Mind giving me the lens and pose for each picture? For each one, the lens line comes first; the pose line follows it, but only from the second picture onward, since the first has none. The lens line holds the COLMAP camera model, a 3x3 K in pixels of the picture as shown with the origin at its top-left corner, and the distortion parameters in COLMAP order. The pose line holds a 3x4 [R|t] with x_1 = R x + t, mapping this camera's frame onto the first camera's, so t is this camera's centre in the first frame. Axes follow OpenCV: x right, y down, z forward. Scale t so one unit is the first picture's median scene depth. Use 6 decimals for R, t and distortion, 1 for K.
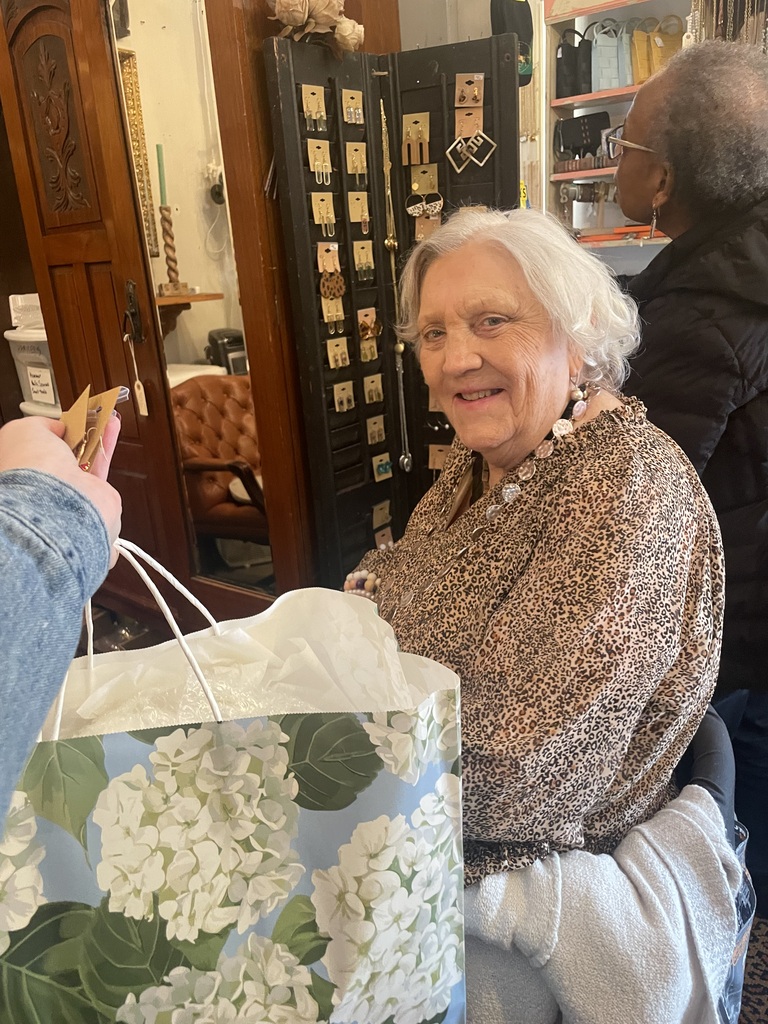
lens RADIAL K [[831.1, 0, 384.0], [0, 831.1, 512.0], [0, 0, 1]] dist [0.069858, -0.142710]
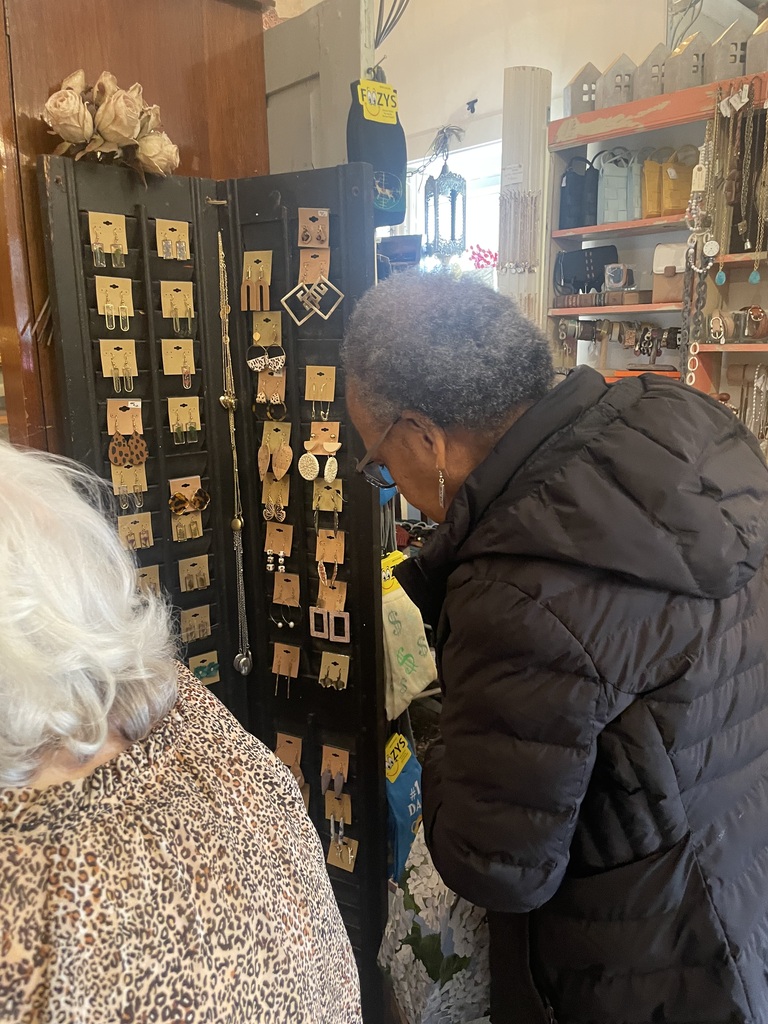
lens RADIAL K [[831.1, 0, 384.0], [0, 831.1, 512.0], [0, 0, 1]] dist [0.069858, -0.142710]
pose [[0.992719, 0.080280, -0.089804, 0.249380], [-0.089780, 0.990164, -0.107311, -0.145435], [0.080305, 0.114592, 0.990161, 0.229353]]
